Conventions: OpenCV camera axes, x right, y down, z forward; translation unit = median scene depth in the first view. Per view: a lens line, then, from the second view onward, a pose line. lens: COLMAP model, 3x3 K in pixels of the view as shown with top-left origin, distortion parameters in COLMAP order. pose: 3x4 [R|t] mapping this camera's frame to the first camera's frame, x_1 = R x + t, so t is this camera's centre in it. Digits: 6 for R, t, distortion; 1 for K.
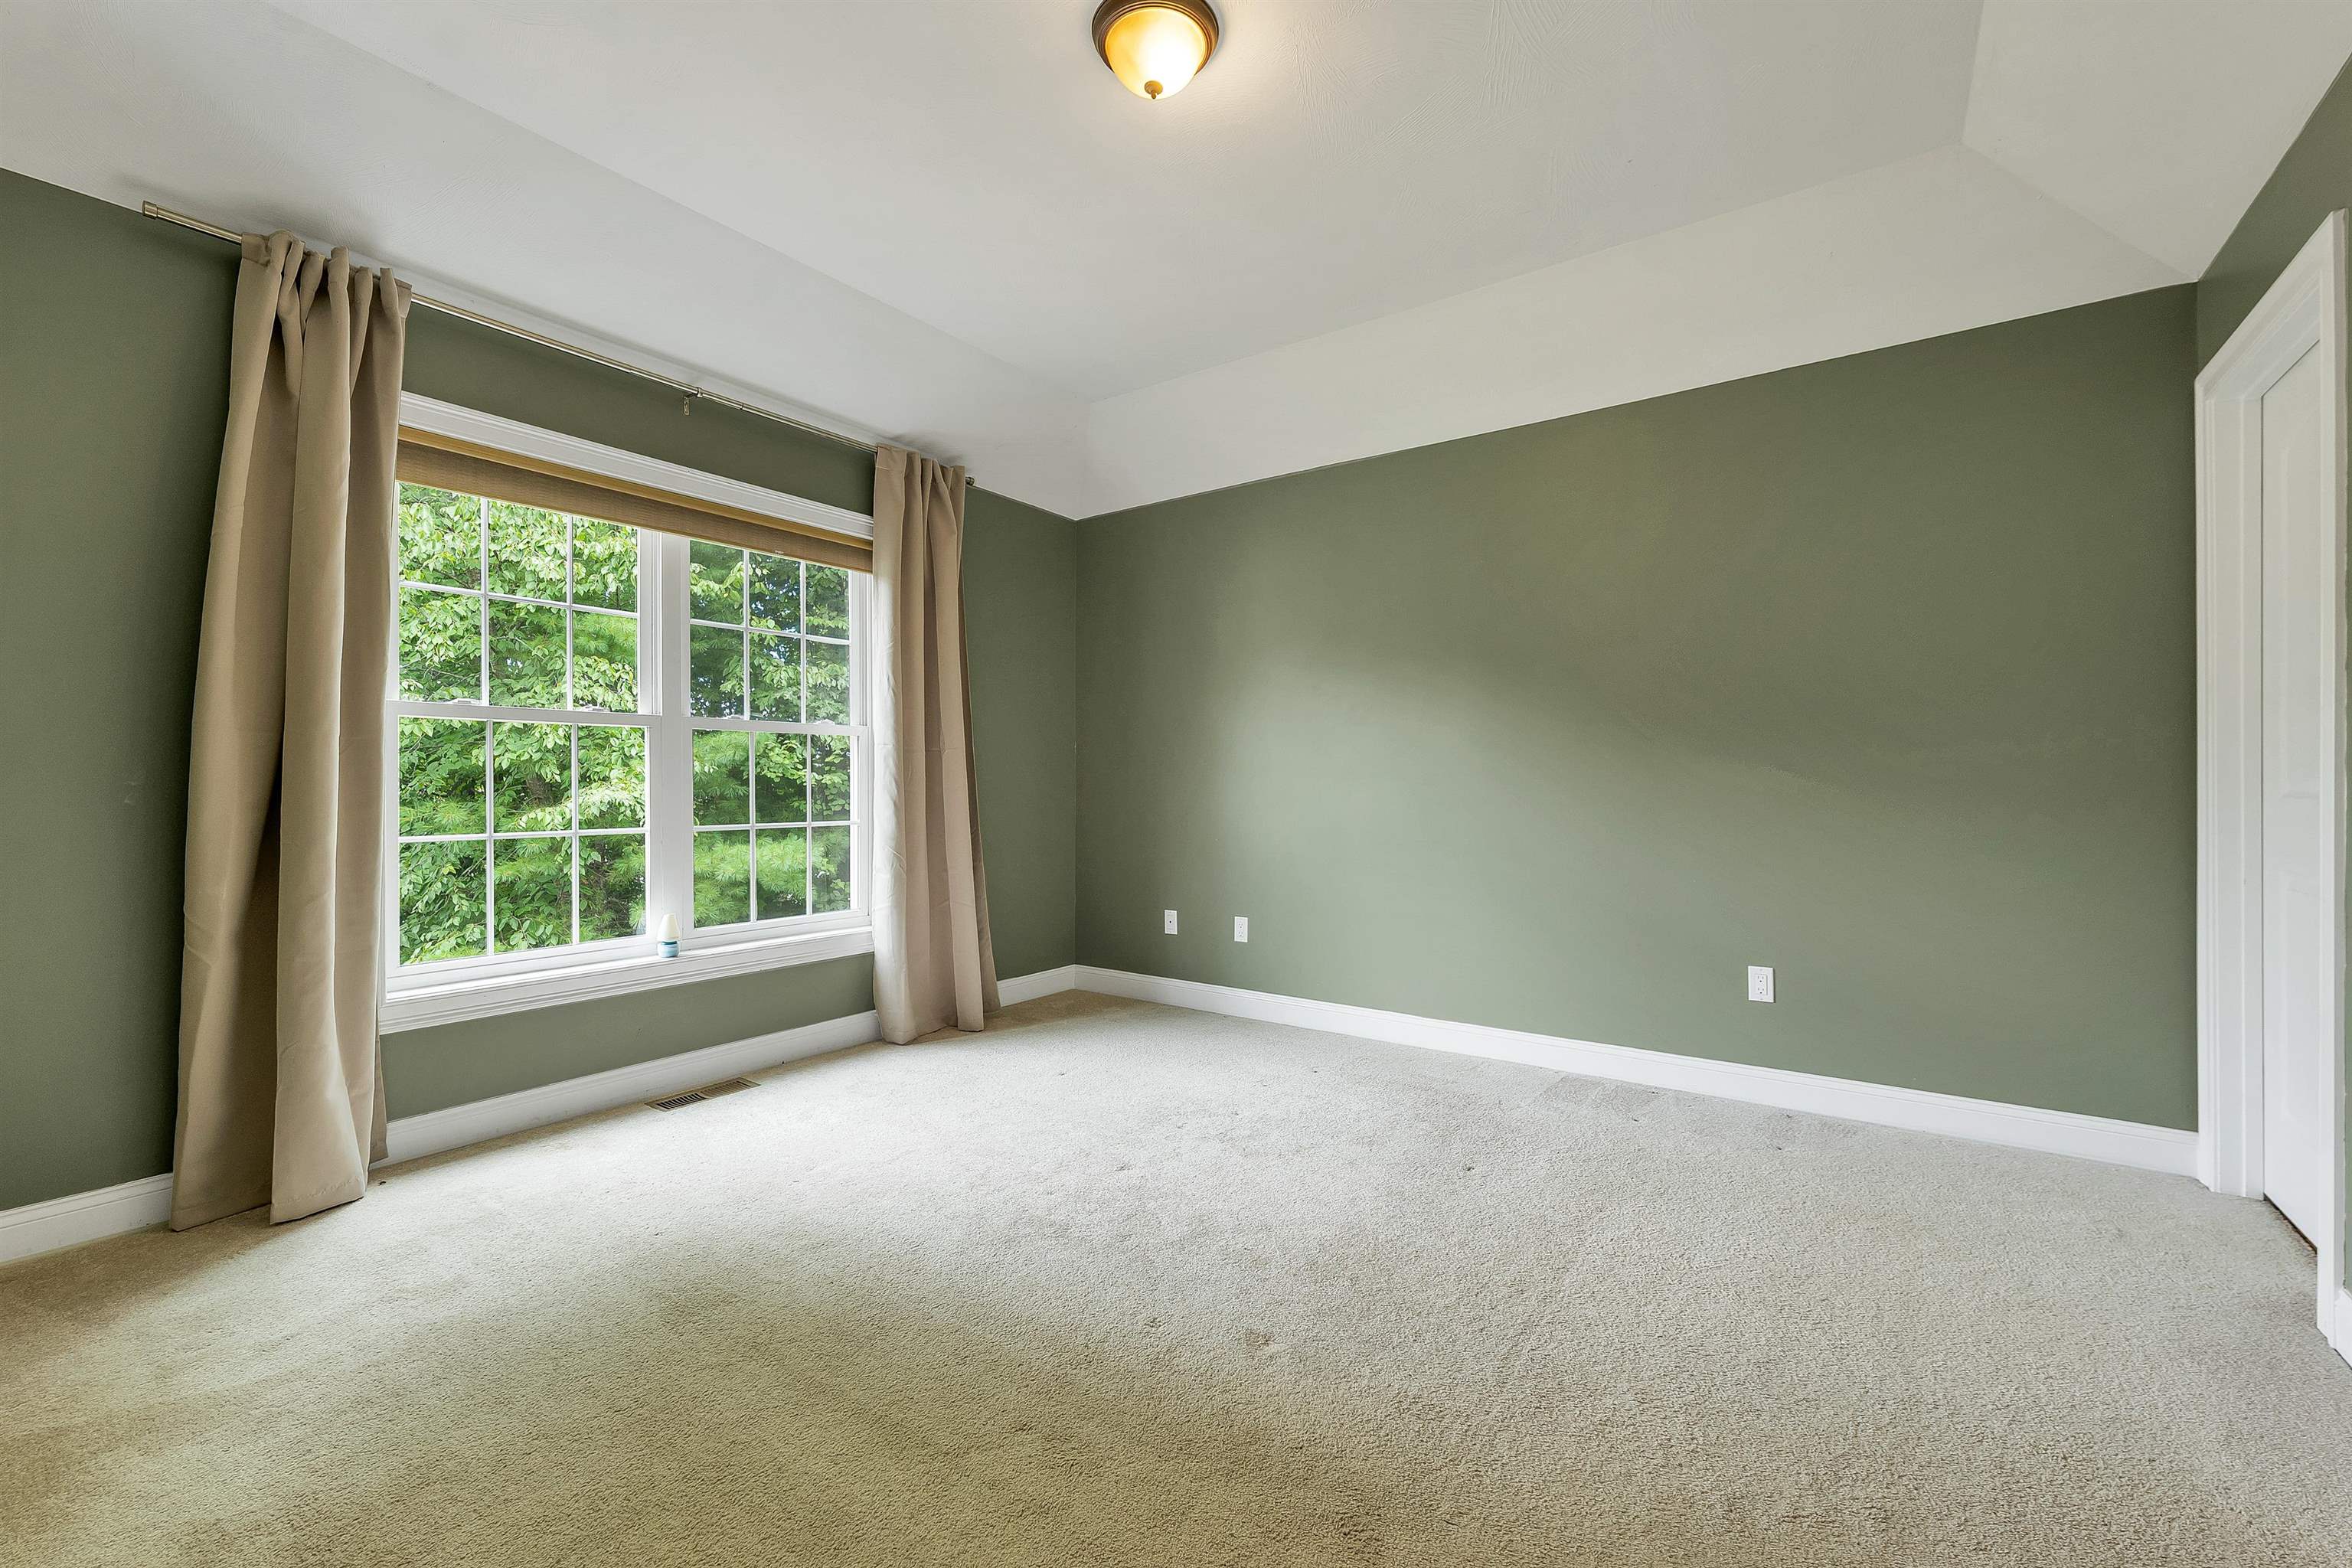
lens RADIAL K [[967.1, 0, 1170.3], [0, 967.1, 781.5], [0, 0, 1]] dist [-0.002130, -0.000655]
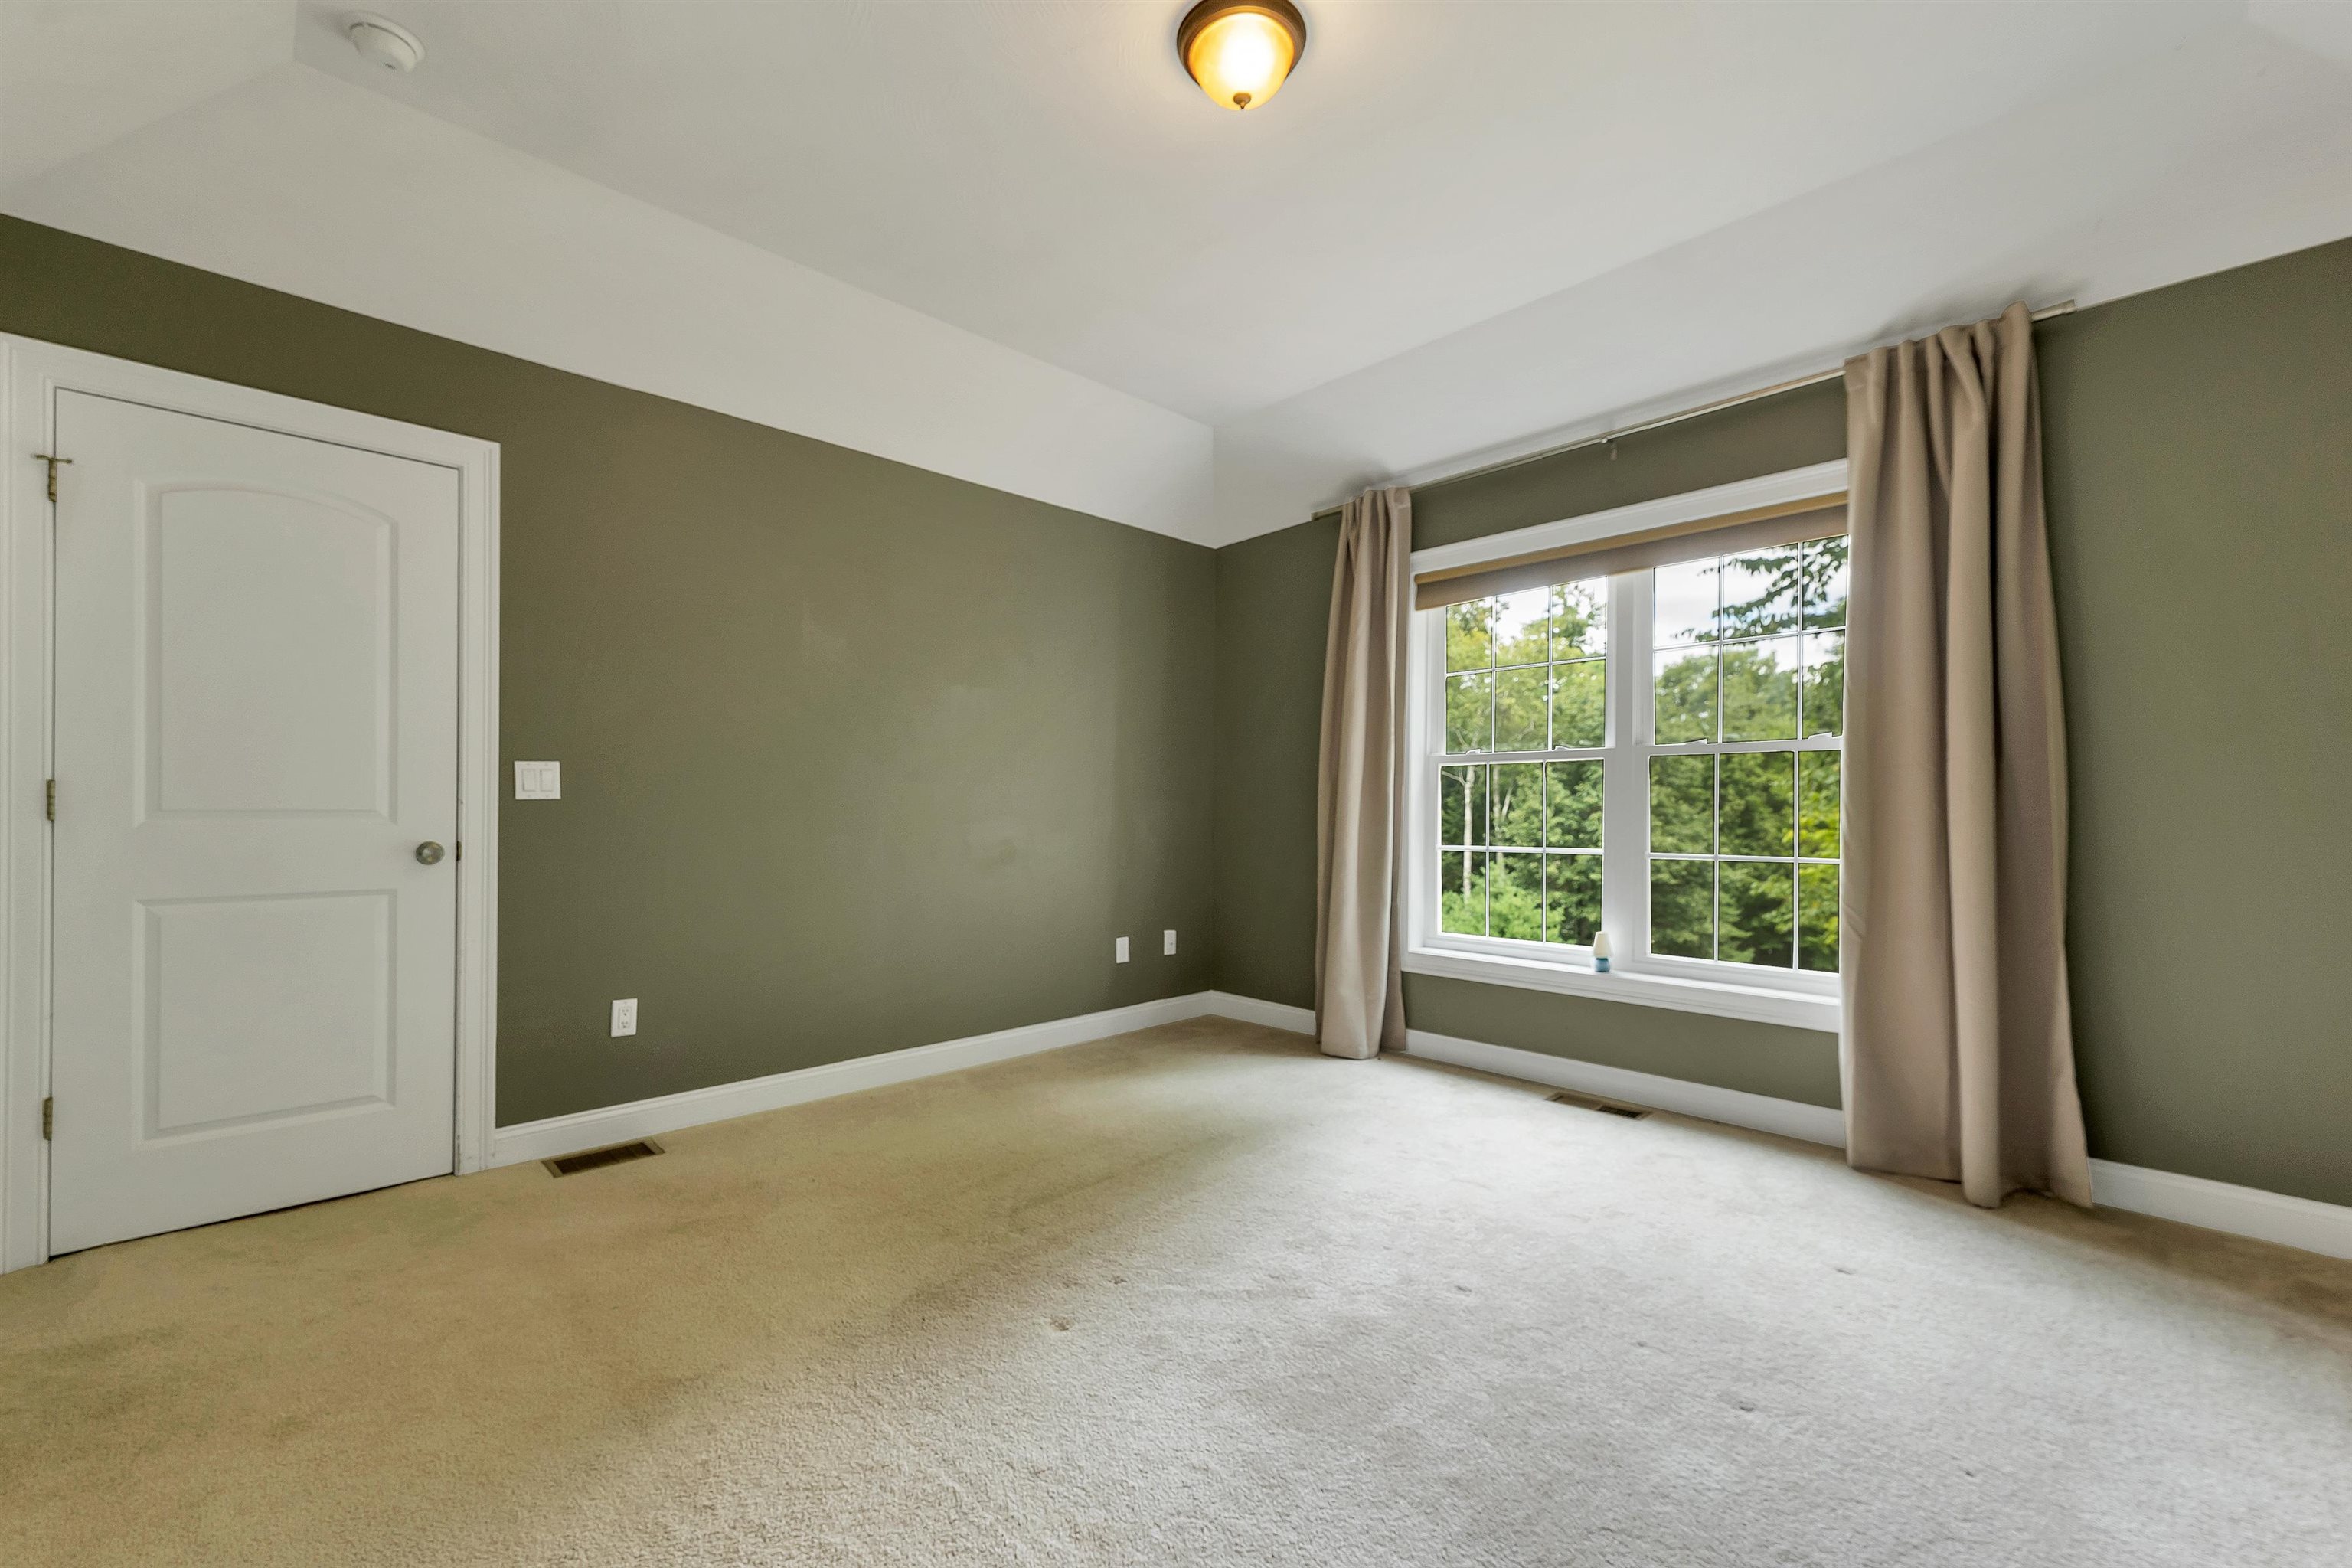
lens RADIAL K [[967.1, 0, 1164.6], [0, 967.1, 795.0], [0, 0, 1]] dist [-0.002130, -0.000655]
pose [[-0.188011, -0.022010, -0.981920, 0.624462], [-0.008118, 0.999750, -0.020855, 0.013256], [0.982133, 0.004050, -0.188143, 0.724188]]
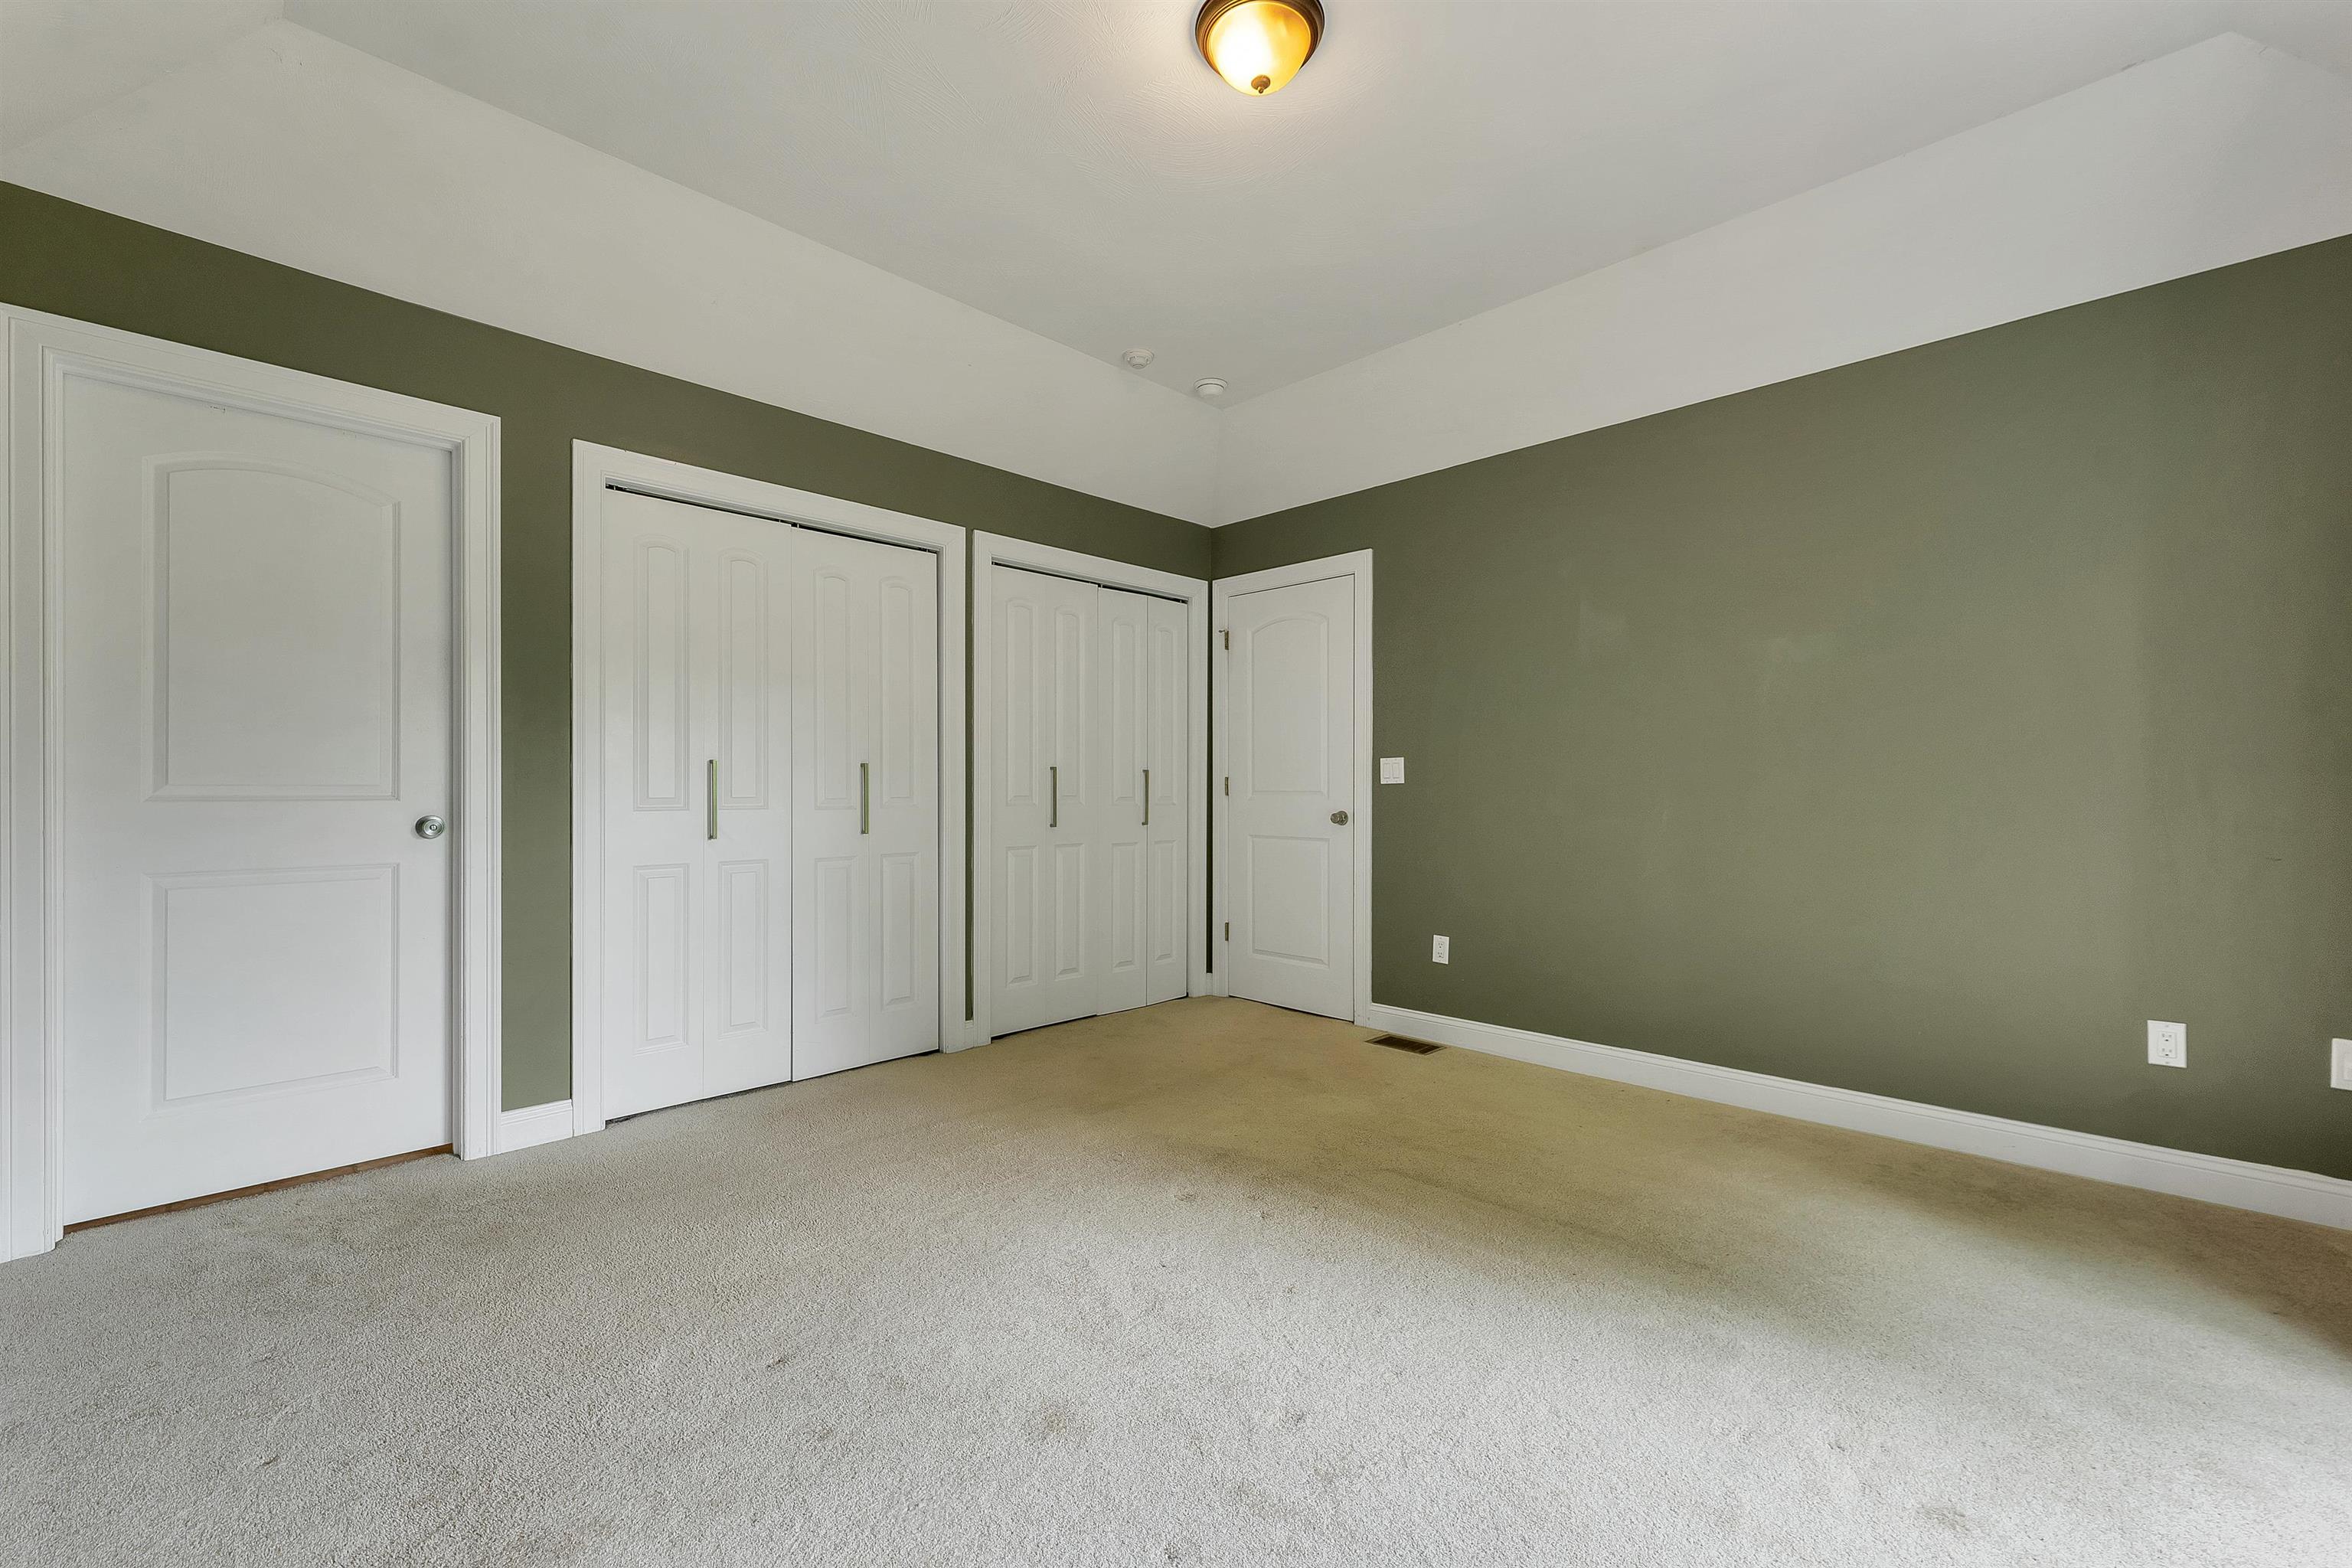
lens RADIAL K [[967.1, 0, 1165.8], [0, 967.1, 782.3], [0, 0, 1]] dist [-0.002130, -0.000655]
pose [[-0.984624, -0.004948, 0.174619, -0.074933], [-0.003576, 0.999960, 0.008175, -0.008341], [-0.174652, 0.007425, -0.984602, 1.312153]]
